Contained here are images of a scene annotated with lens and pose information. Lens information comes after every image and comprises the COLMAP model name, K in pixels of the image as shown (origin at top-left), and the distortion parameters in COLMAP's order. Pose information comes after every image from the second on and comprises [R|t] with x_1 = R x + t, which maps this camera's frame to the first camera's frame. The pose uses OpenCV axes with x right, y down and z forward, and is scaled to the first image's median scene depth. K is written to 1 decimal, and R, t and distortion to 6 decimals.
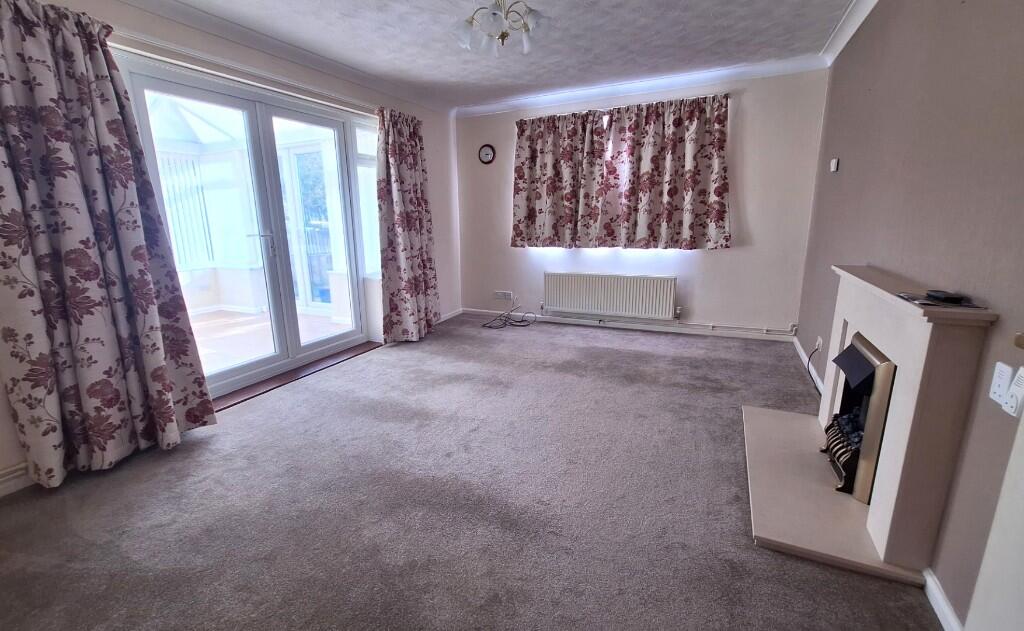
lens RADIAL K [[447.7, 0, 512.0], [0, 447.7, 315.5], [0, 0, 1]] dist [0.000204, 0.000208]
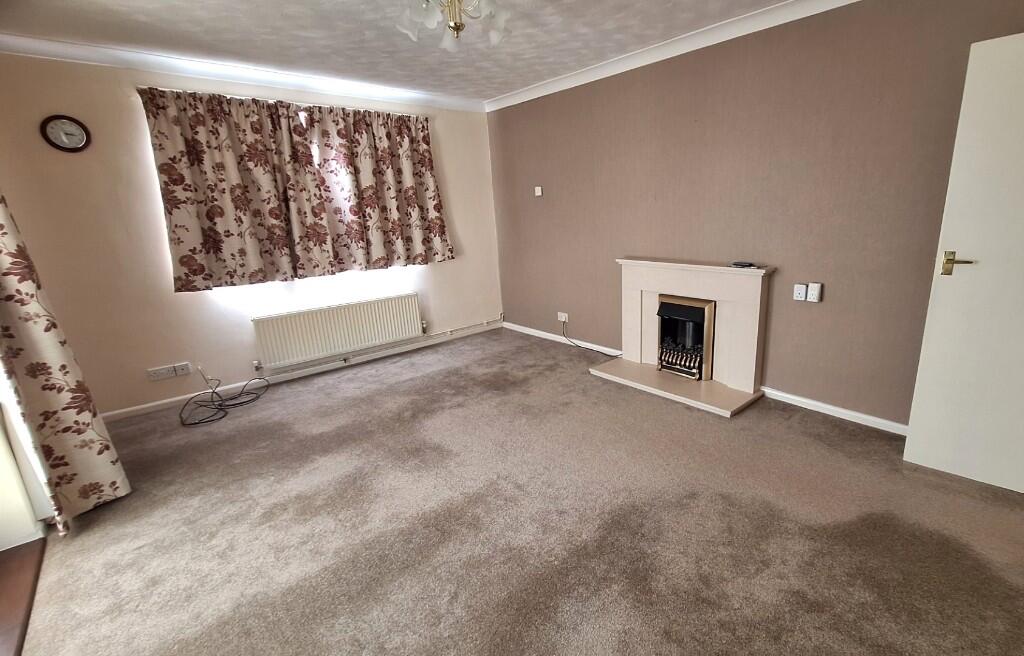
lens RADIAL K [[454.5, 0, 561.2], [0, 454.5, 330.4], [0, 0, 1]] dist [0.003303, 0.000646]
pose [[0.373744, -0.235102, 0.897242, -0.455174], [0.230946, 0.960465, 0.155469, -0.090212], [-0.898320, 0.149109, 0.413264, 0.305844]]
